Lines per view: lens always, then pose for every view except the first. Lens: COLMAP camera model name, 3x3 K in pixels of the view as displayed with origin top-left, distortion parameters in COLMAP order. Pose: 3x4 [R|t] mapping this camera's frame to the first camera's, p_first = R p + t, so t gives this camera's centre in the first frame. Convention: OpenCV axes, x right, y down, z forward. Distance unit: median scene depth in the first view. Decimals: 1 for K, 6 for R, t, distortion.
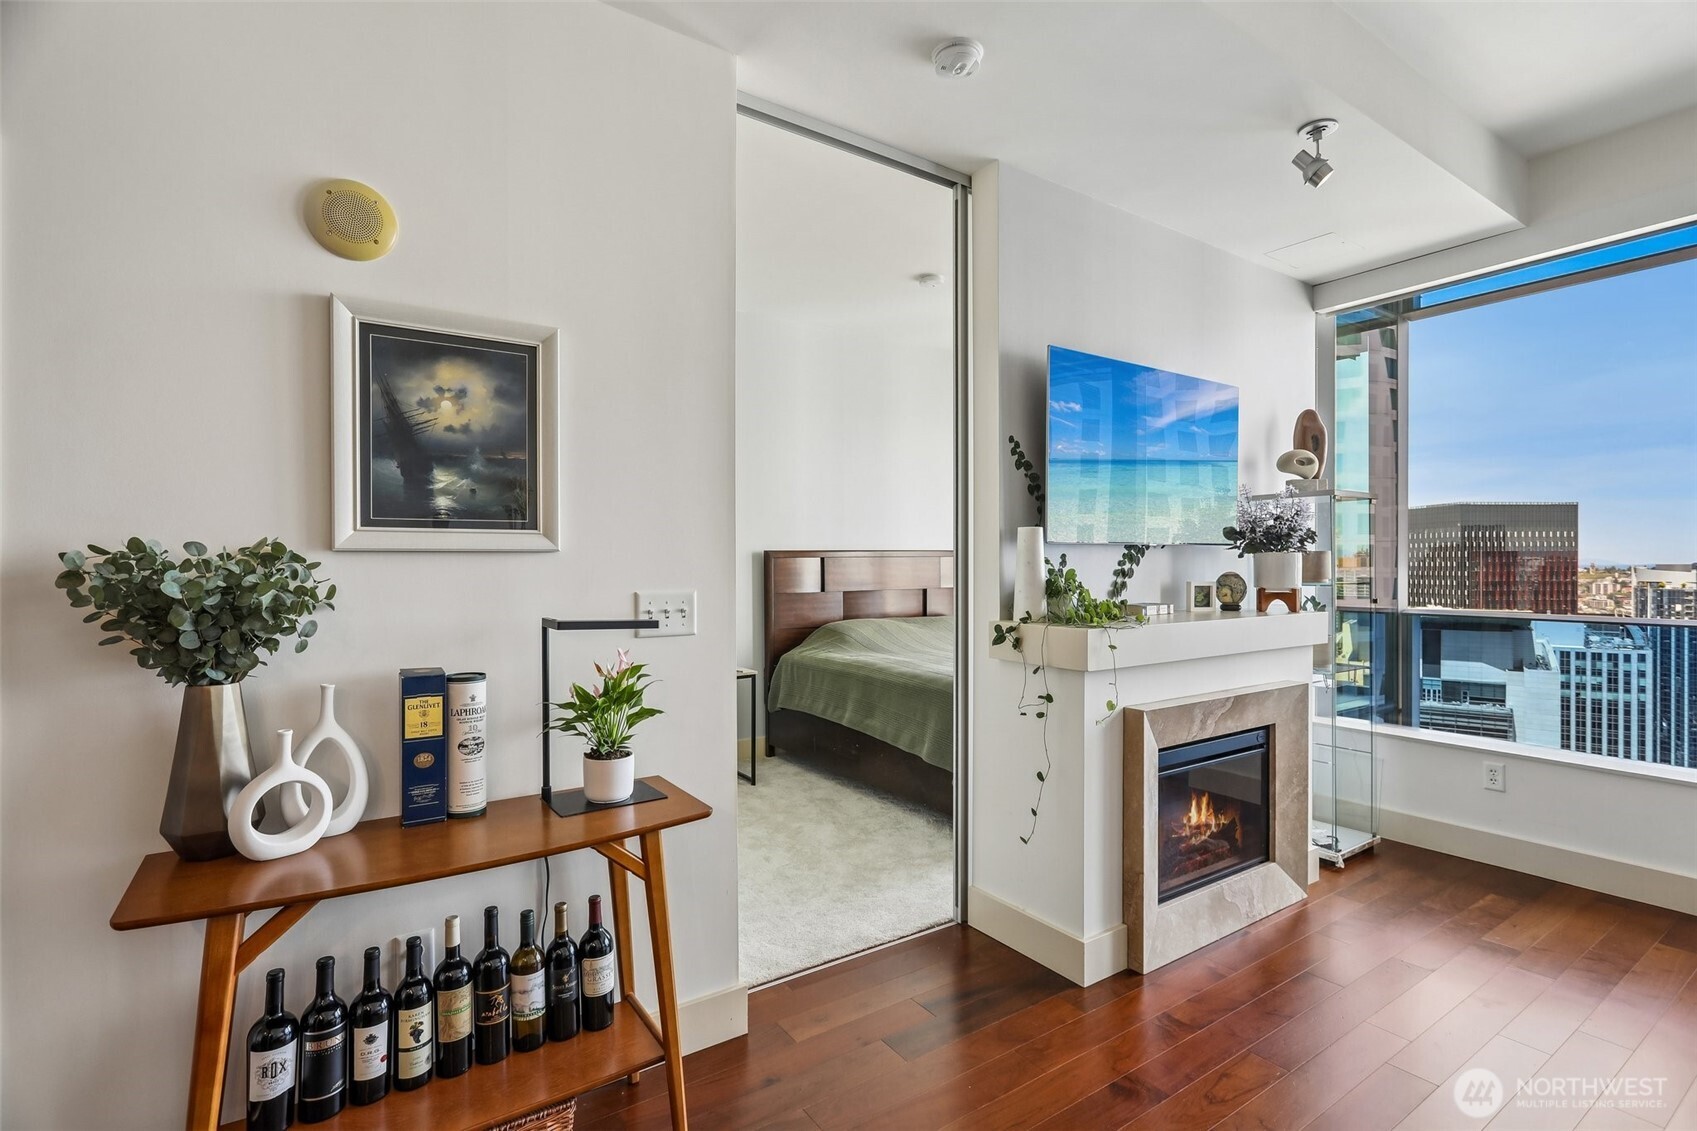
lens RADIAL K [[791.6, 0, 850.2], [0, 791.6, 566.2], [0, 0, 1]] dist [-0.002810, 0.002009]
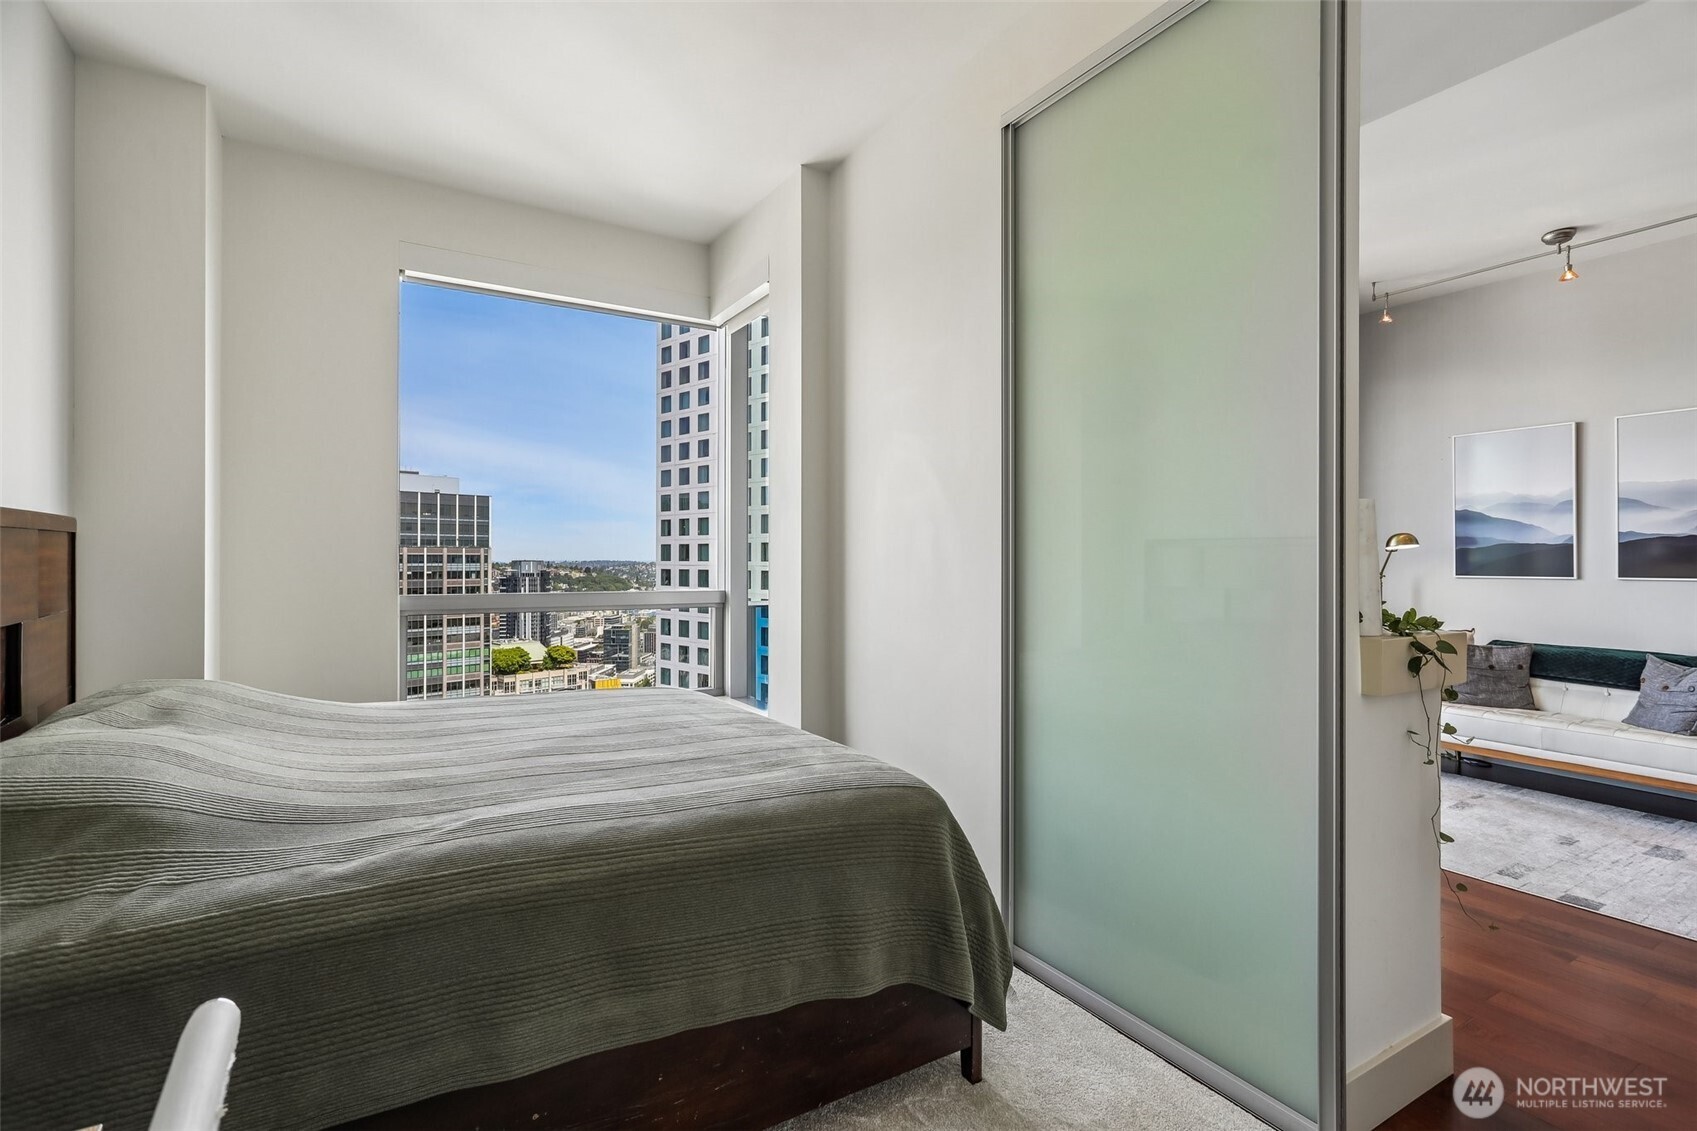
lens RADIAL K [[805.0, 0, 845.5], [0, 805.0, 557.1], [0, 0, 1]] dist [-0.000656, 0.001700]
pose [[0.058762, 0.003353, 0.998266, -0.422164], [0.000872, 0.999994, -0.003410, 0.003476], [-0.998272, 0.001071, 0.058759, 1.159915]]
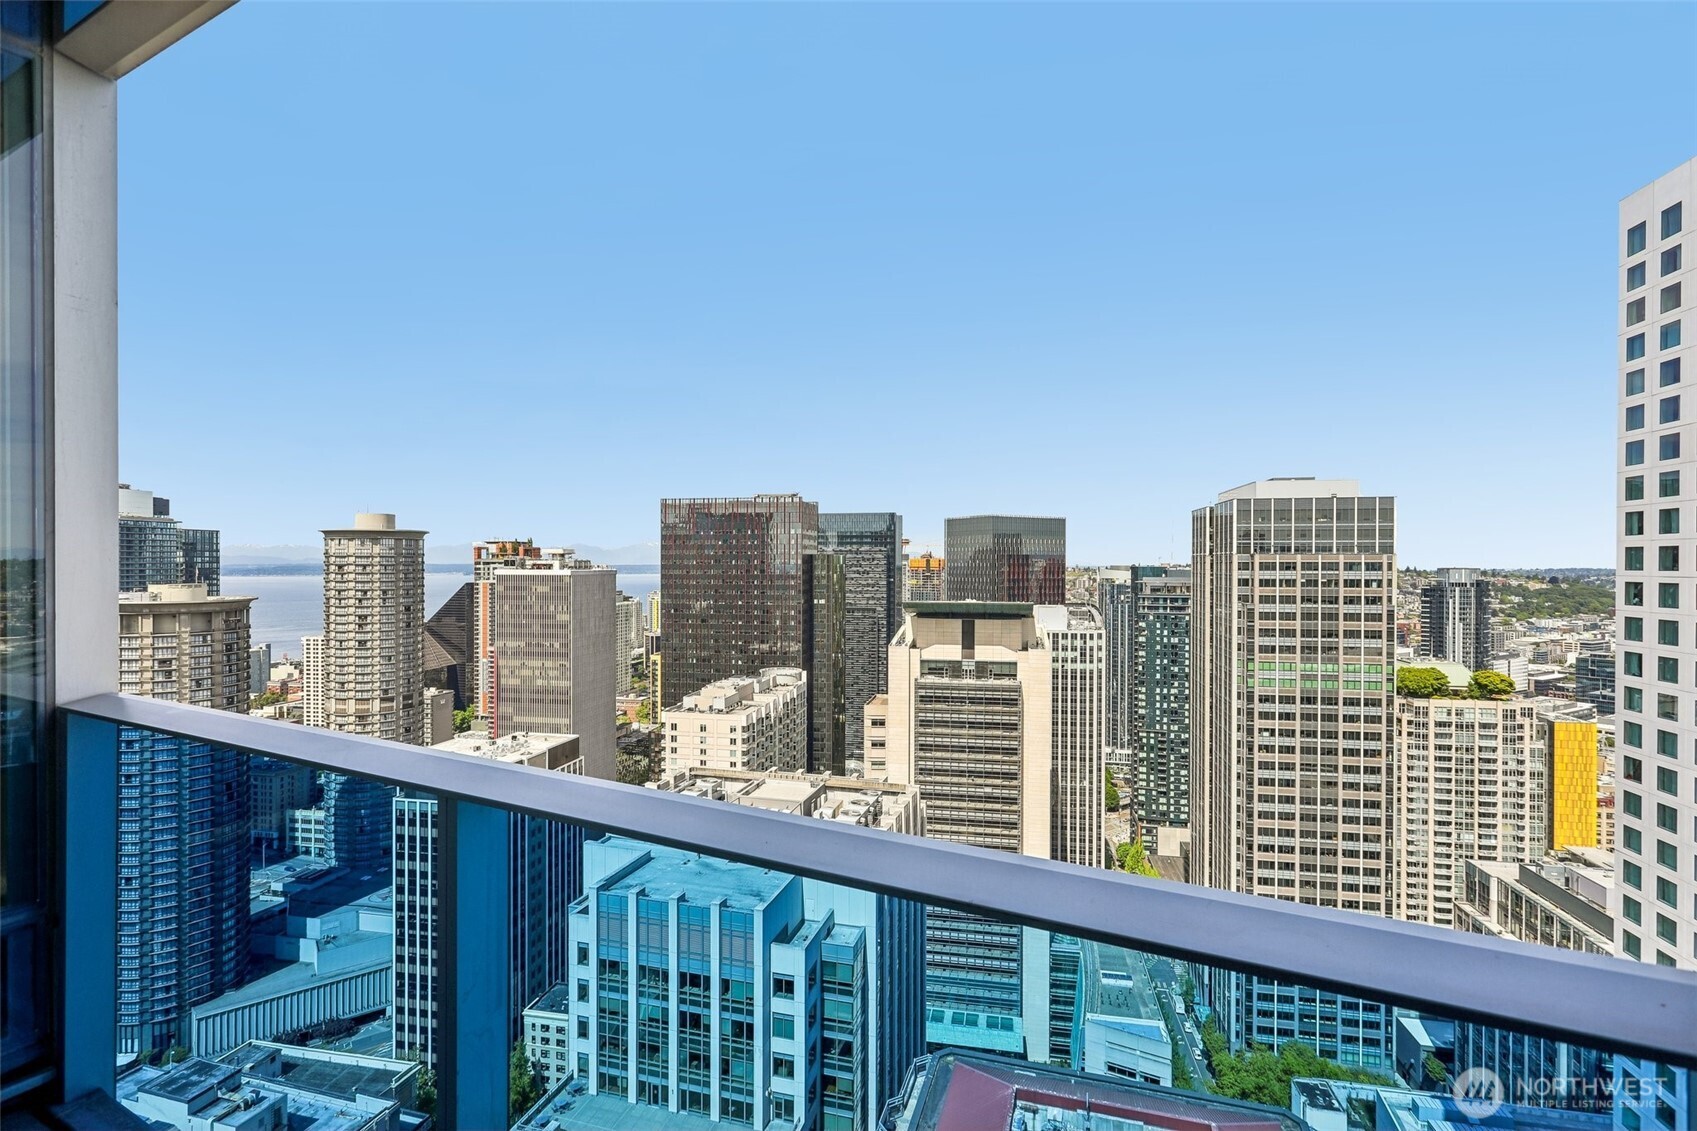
lens RADIAL K [[793.0, 0, 849.9], [0, 793.0, 568.3], [0, 0, 1]] dist [-0.001148, 0.000763]
pose [[0.889643, 0.000746, 0.456655, 1.279660], [-0.002200, 0.999994, 0.002653, -0.025498], [-0.456651, -0.003364, 0.889640, 0.561884]]
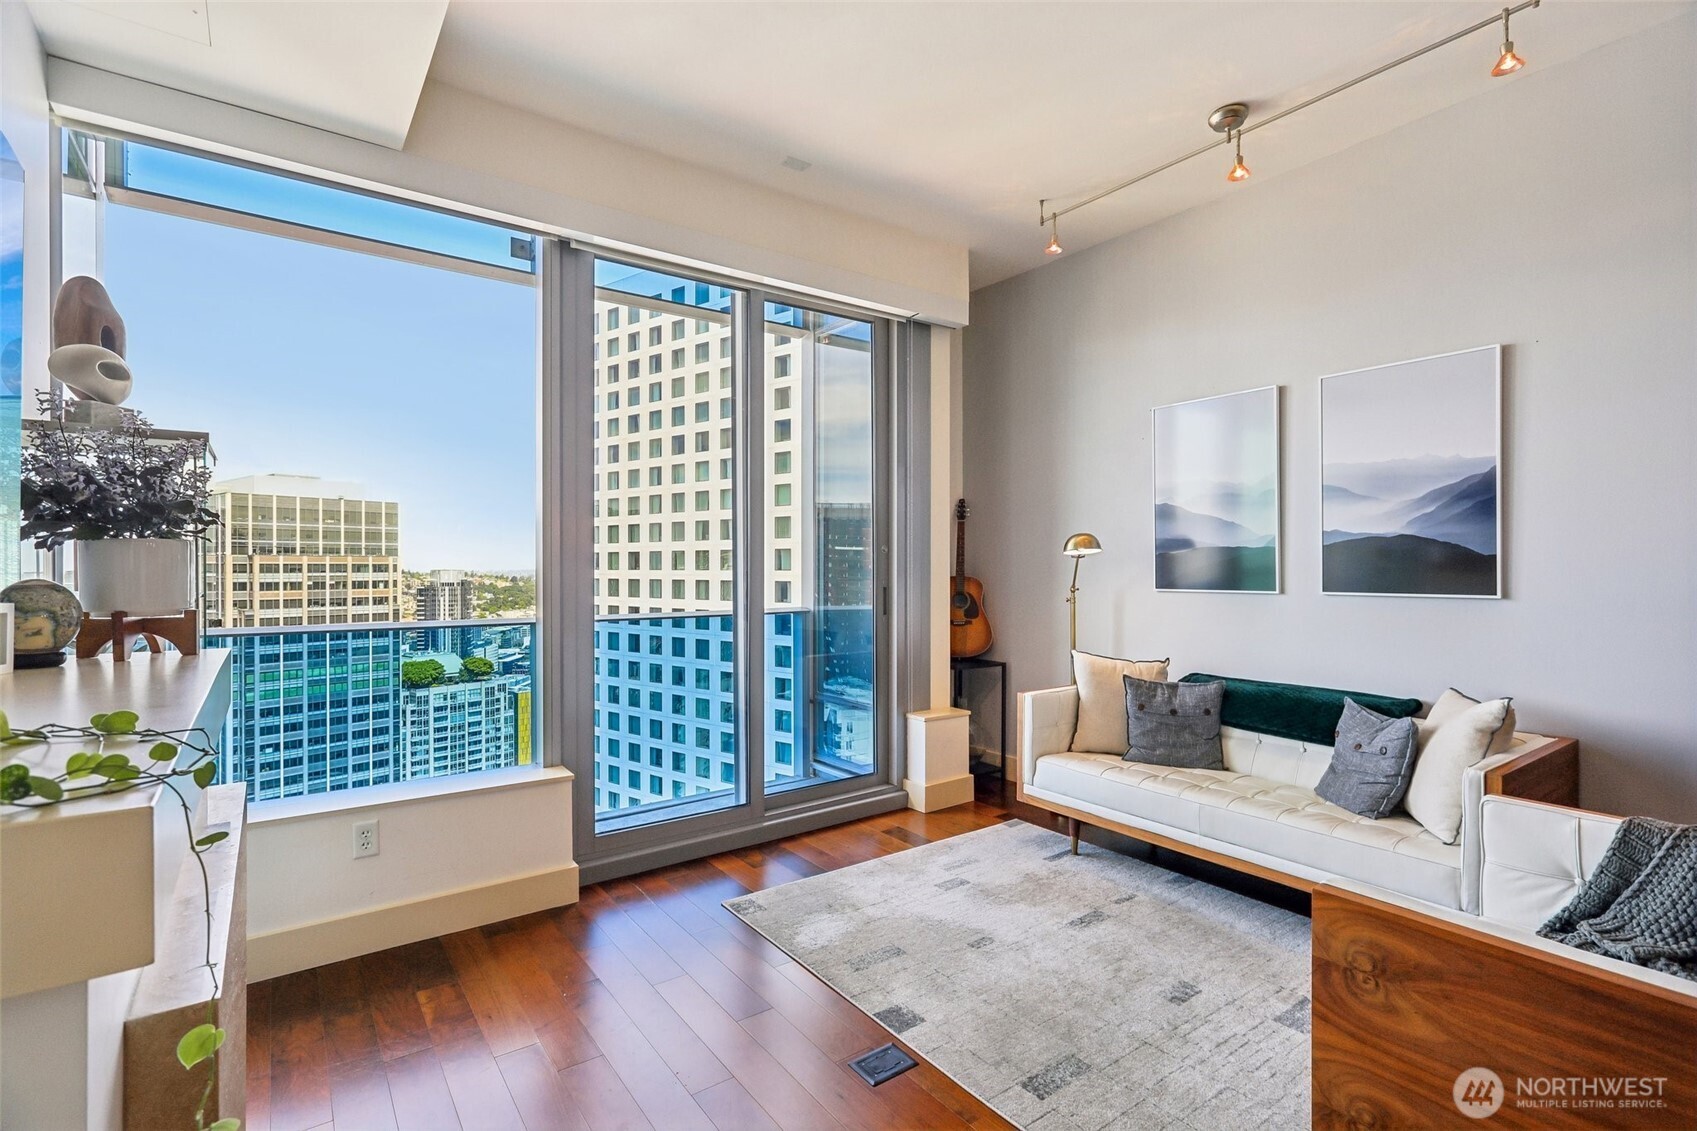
lens RADIAL K [[797.2, 0, 850.4], [0, 797.2, 569.7], [0, 0, 1]] dist [-0.000765, 0.000557]
pose [[-0.029469, -0.002117, 0.999563, 0.021966], [0.003067, 0.999993, 0.002208, 0.002249], [-0.999561, 0.003131, -0.029463, 0.566104]]
